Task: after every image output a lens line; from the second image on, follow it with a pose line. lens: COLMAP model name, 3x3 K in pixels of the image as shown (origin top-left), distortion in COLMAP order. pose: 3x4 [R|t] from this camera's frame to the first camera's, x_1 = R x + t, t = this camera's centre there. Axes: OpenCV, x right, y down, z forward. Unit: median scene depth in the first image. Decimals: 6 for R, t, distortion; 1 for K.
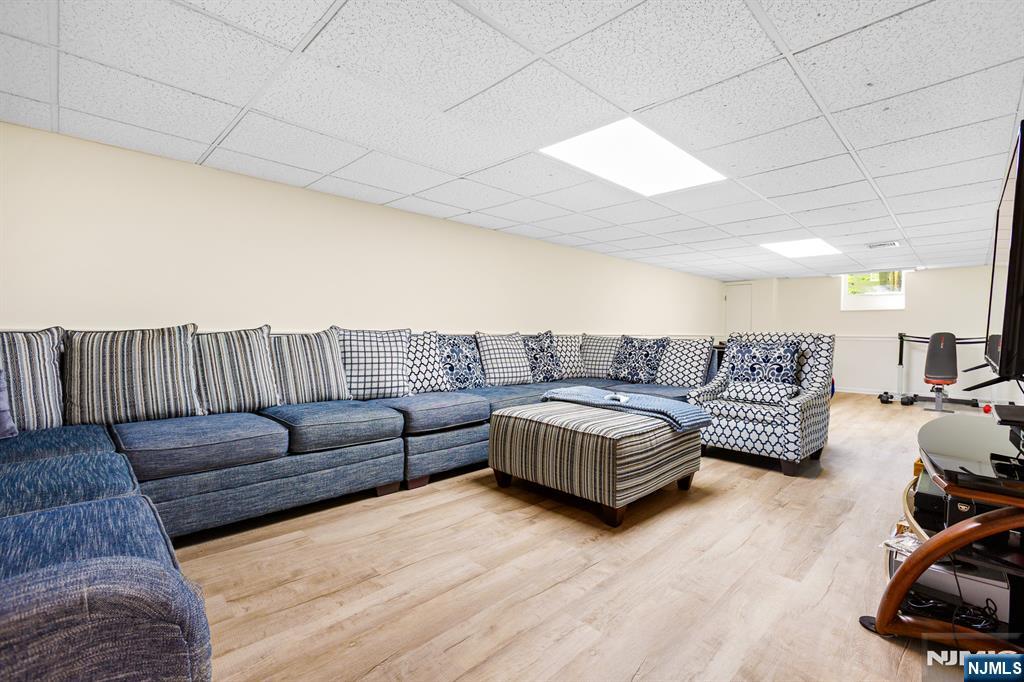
lens RADIAL K [[465.2, 0, 512.0], [0, 465.2, 341.0], [0, 0, 1]] dist [-0.000187, 0.015343]
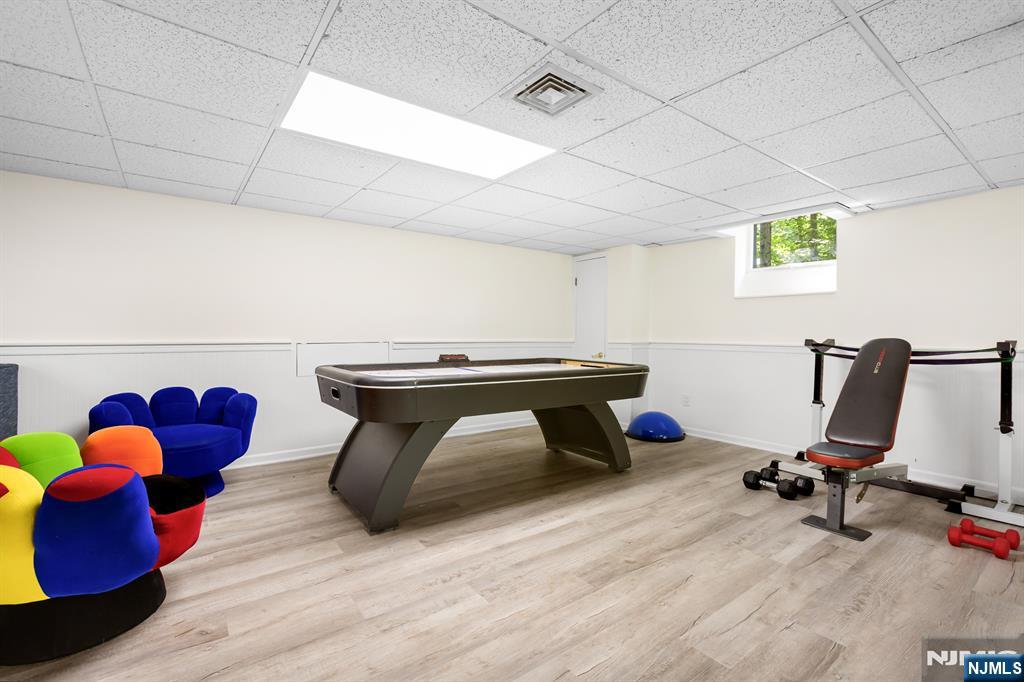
lens RADIAL K [[468.8, 0, 487.0], [0, 468.8, 338.9], [0, 0, 1]] dist [-0.025930, 0.016361]
pose [[0.984675, 0.002355, -0.174382, 0.482860], [-0.006370, 0.999727, -0.022466, -0.003013], [0.174281, 0.023232, 0.984422, 0.387538]]
